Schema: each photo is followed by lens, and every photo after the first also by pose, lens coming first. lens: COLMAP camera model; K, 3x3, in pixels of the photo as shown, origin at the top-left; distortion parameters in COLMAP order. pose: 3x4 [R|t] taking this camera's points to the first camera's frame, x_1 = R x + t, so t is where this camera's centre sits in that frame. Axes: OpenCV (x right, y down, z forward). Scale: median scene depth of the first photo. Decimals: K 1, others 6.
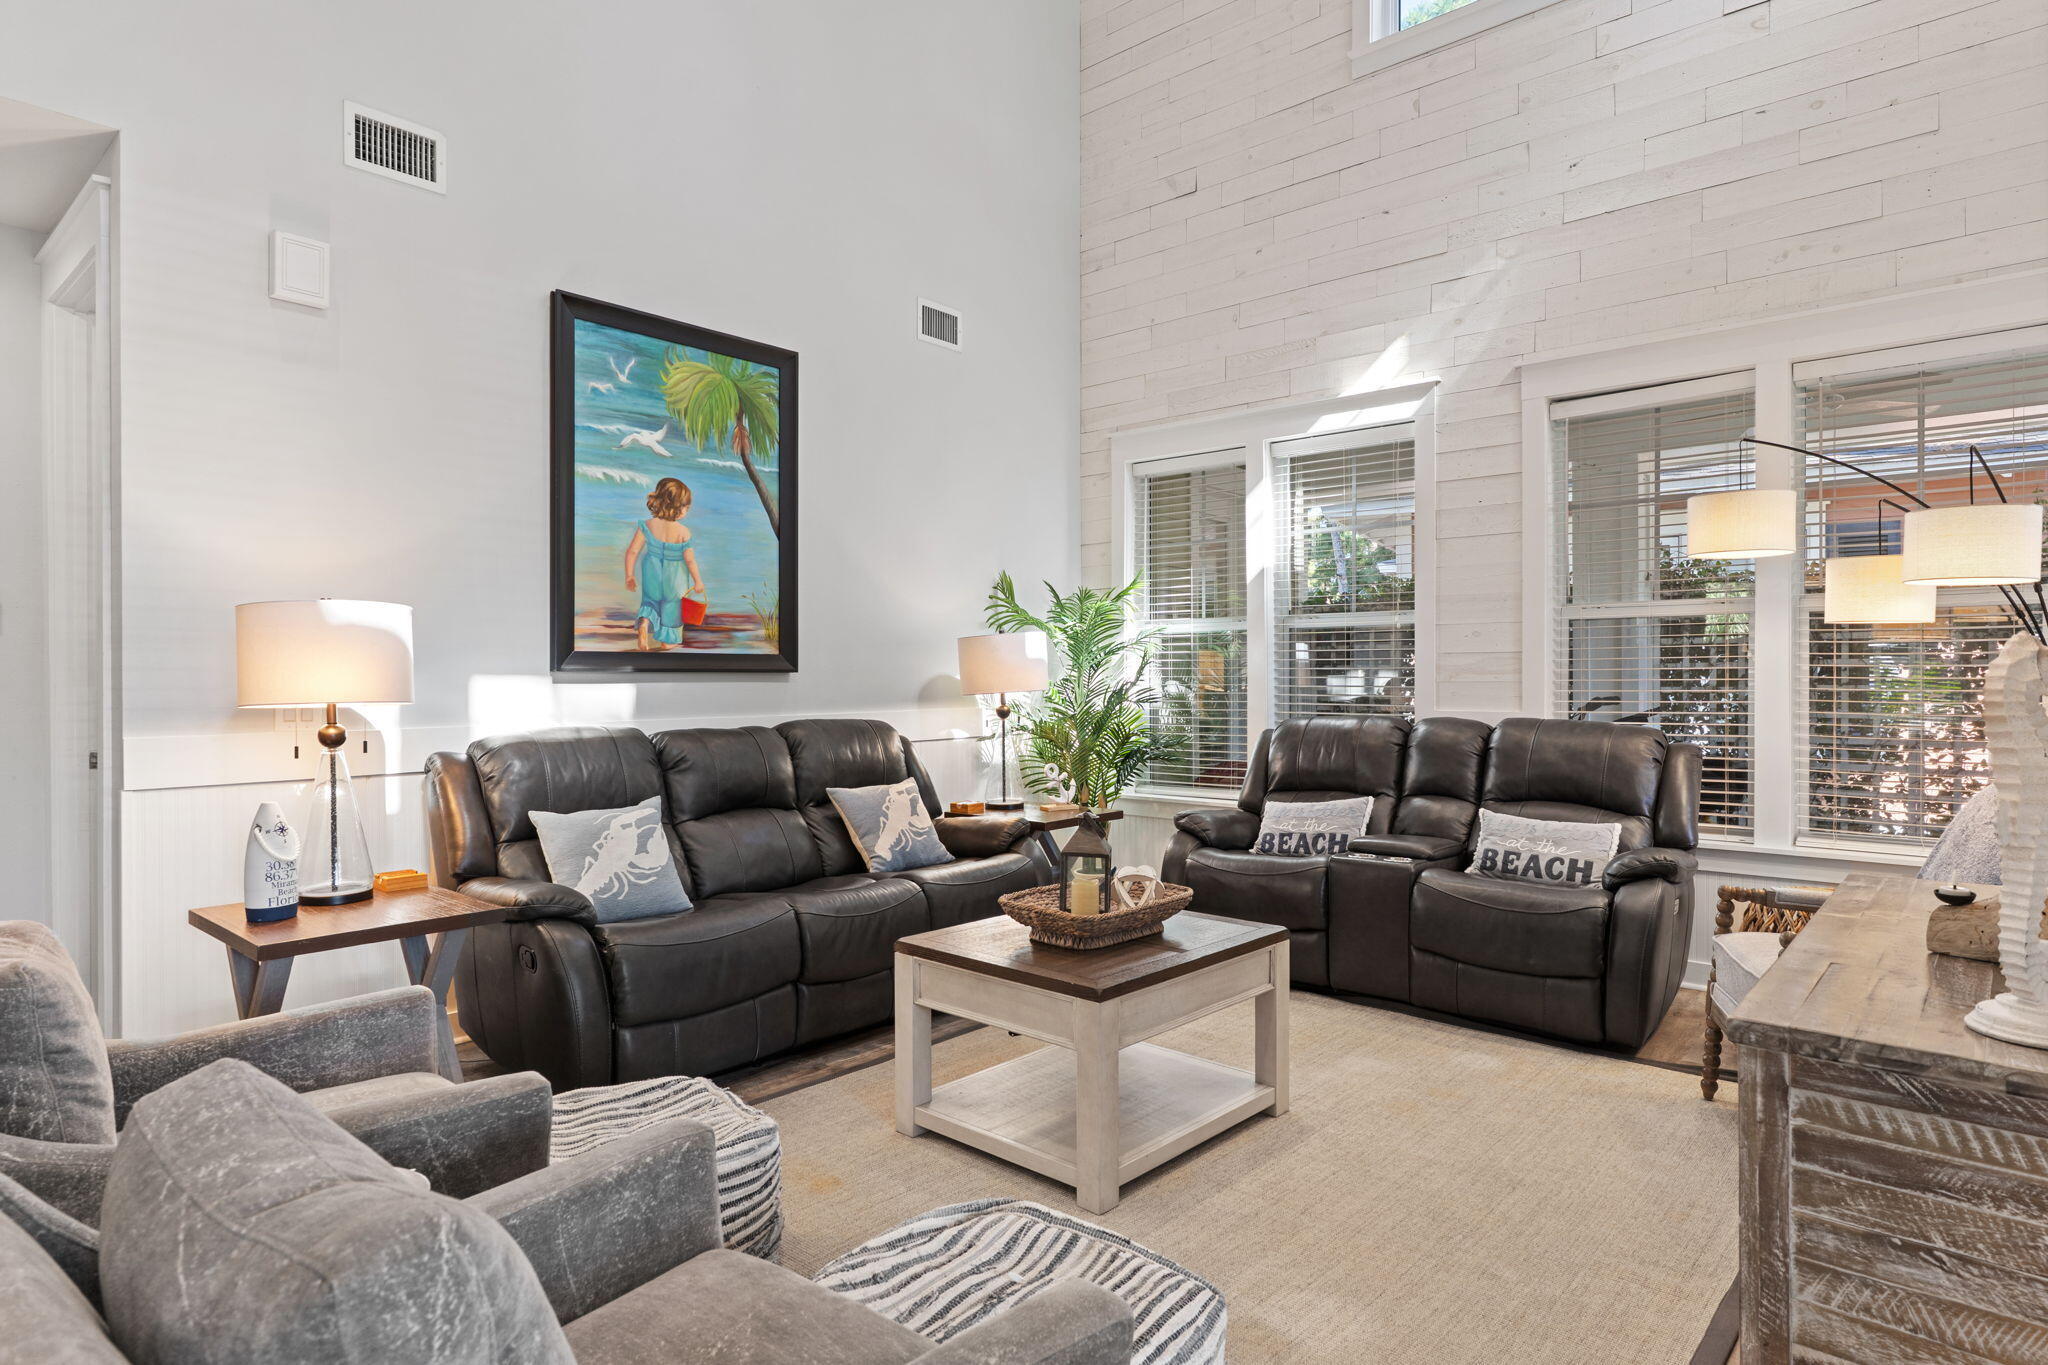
lens RADIAL K [[1126.4, 0, 1029.0], [0, 1126.4, 674.7], [0, 0, 1]] dist [-0.000356, -0.001496]
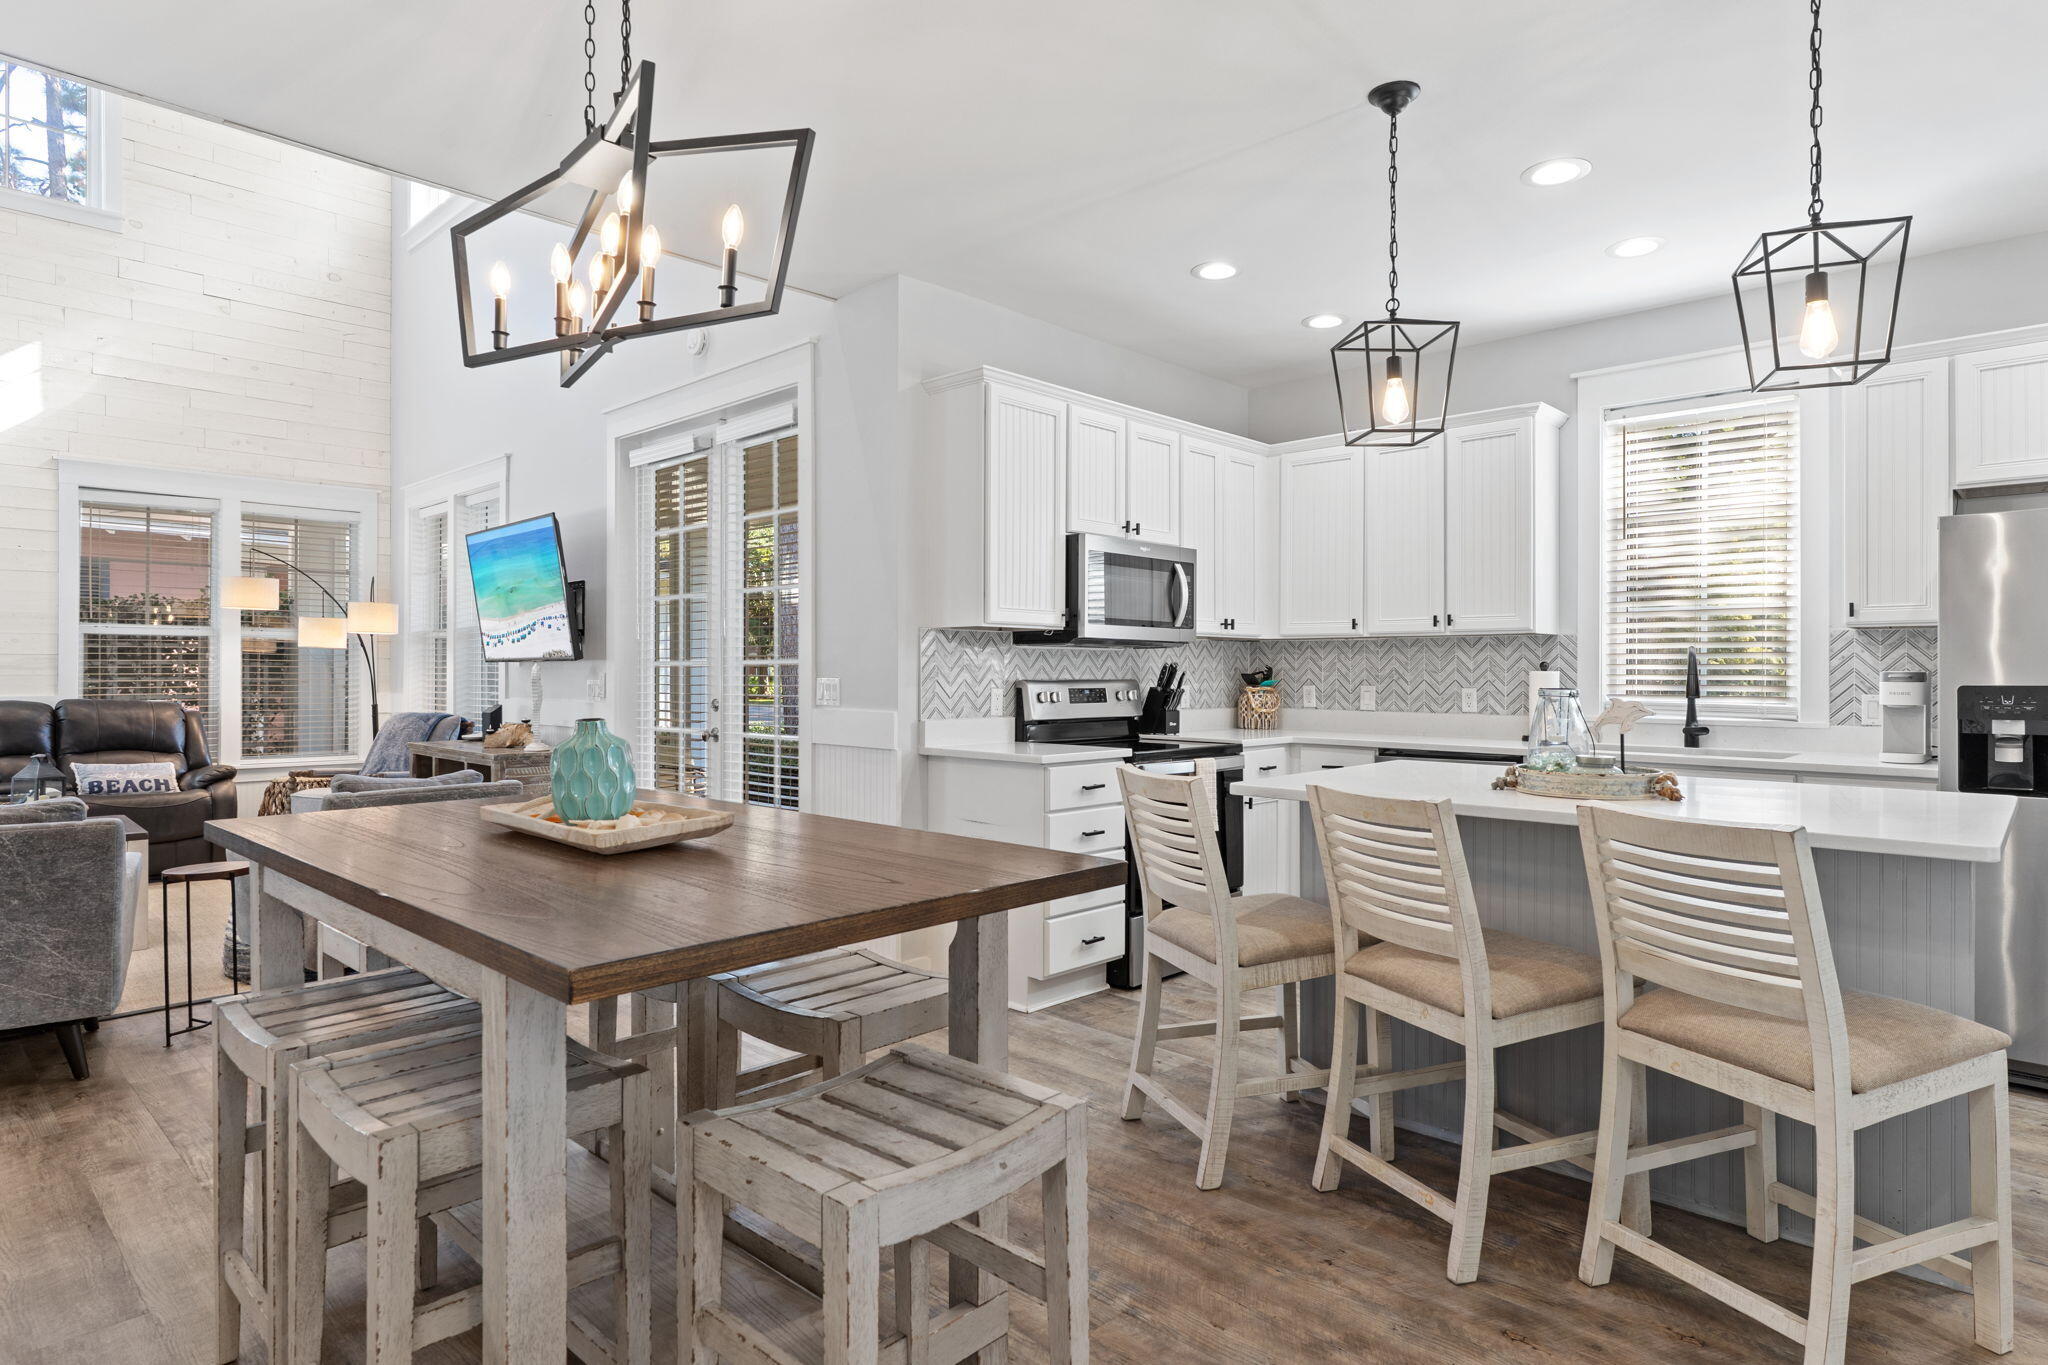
lens RADIAL K [[1126.4, 0, 1029.0], [0, 1126.4, 674.7], [0, 0, 1]] dist [-0.000356, -0.001496]
pose [[0.043517, 0.001583, 0.999051, -1.000350], [-0.004690, 0.999988, -0.001380, 0.002010], [-0.999042, -0.004626, 0.043524, -0.334059]]
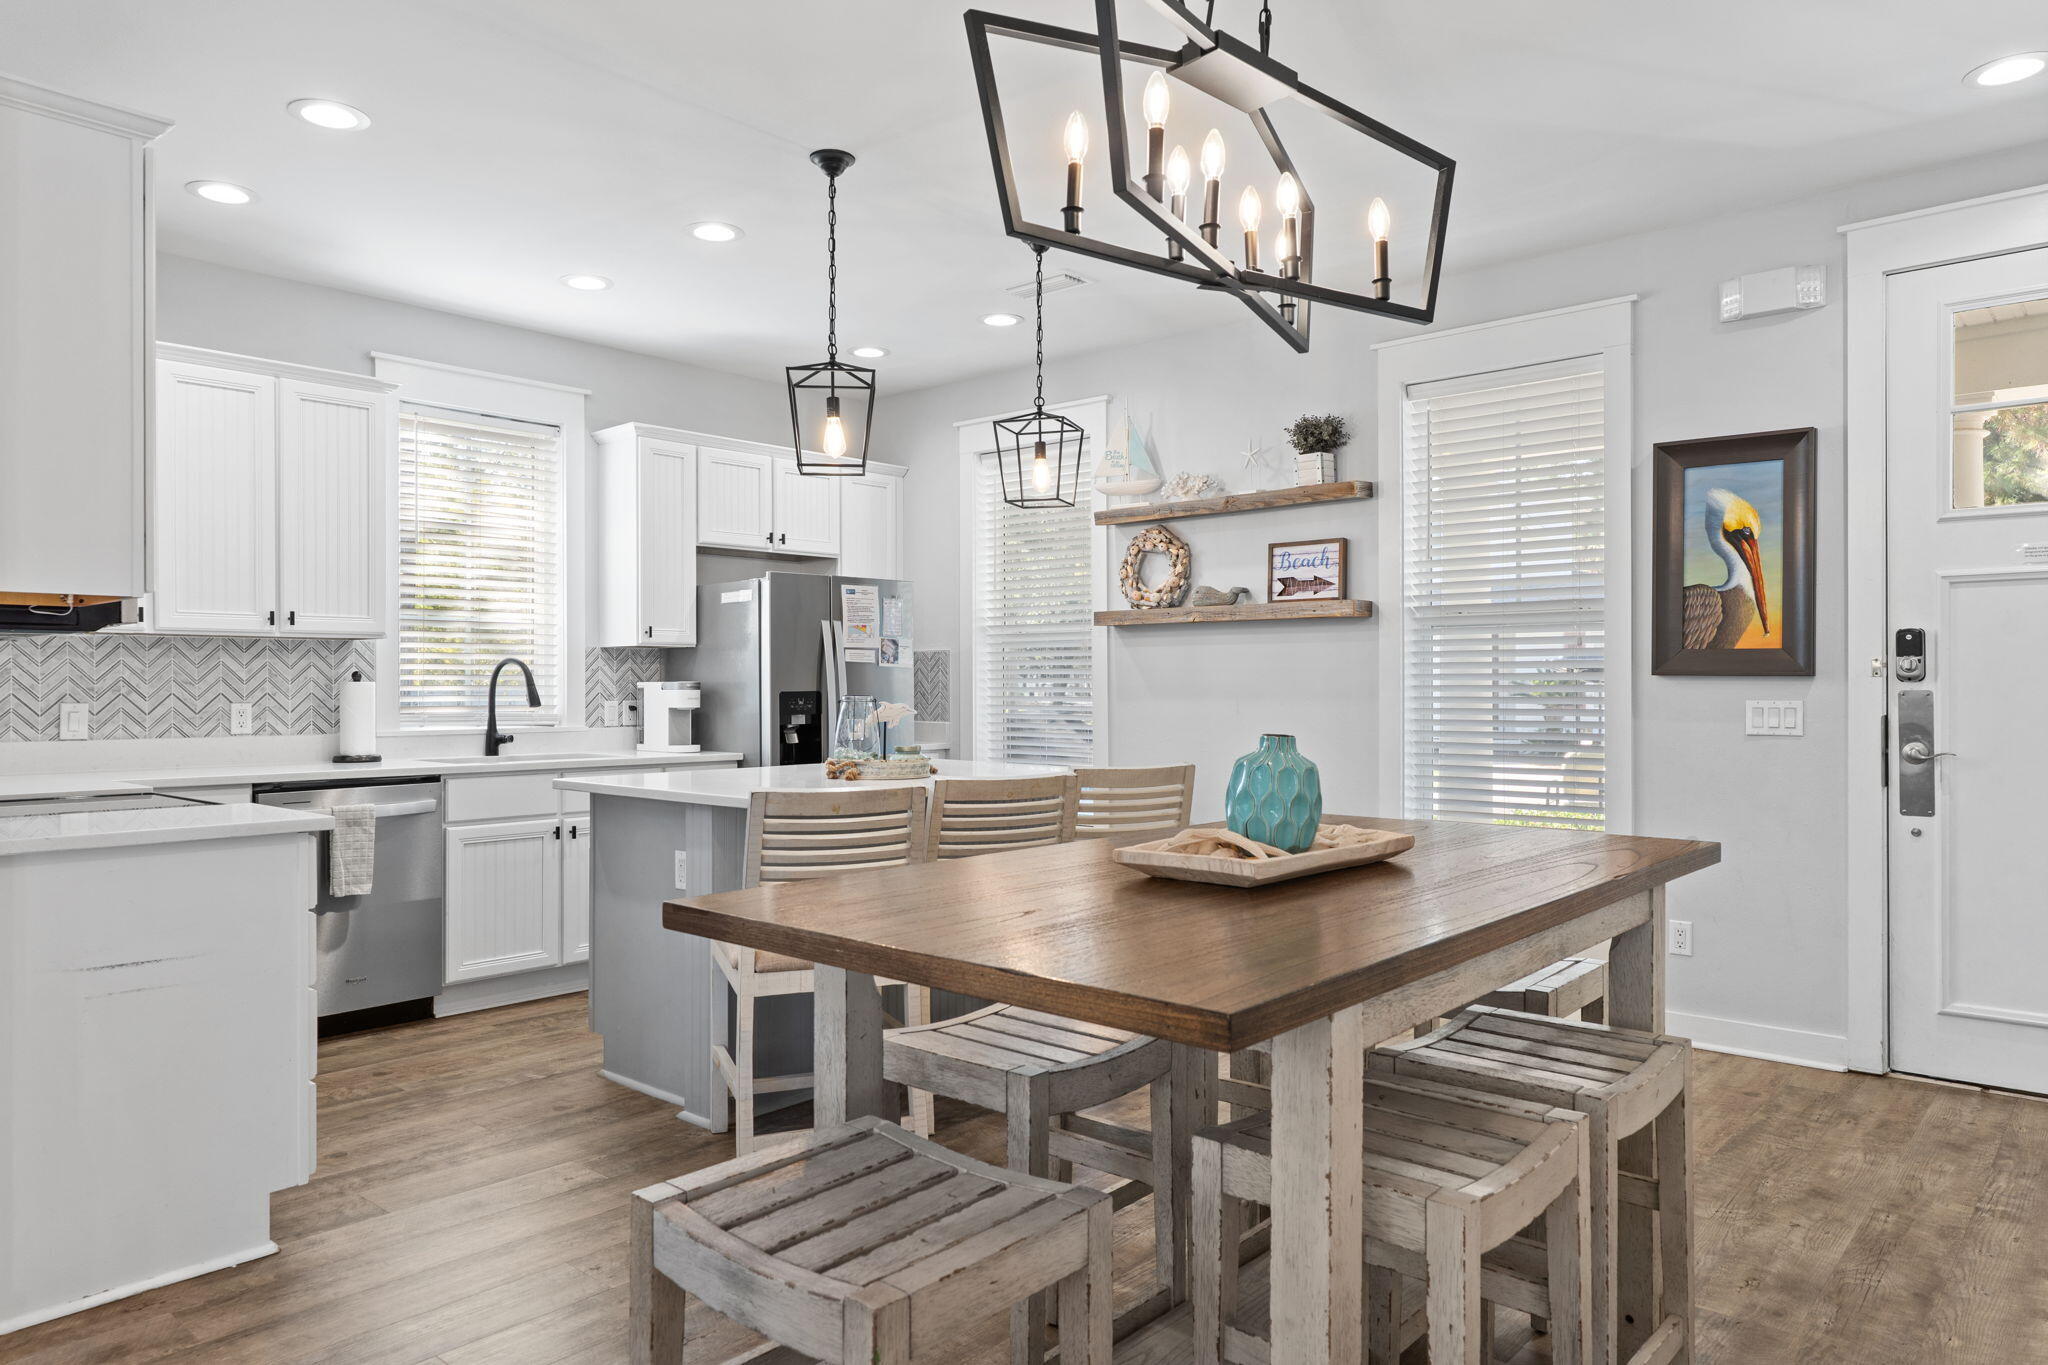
lens RADIAL K [[1317.6, 0, 1024.0], [0, 1317.6, 682.5], [0, 0, 1]] dist [0.001313, 0.001036]
pose [[-0.999908, 0.005804, 0.012245, -0.477258], [0.005756, 0.999976, -0.003935, 0.002925], [-0.012268, -0.003865, -0.999917, 0.318370]]
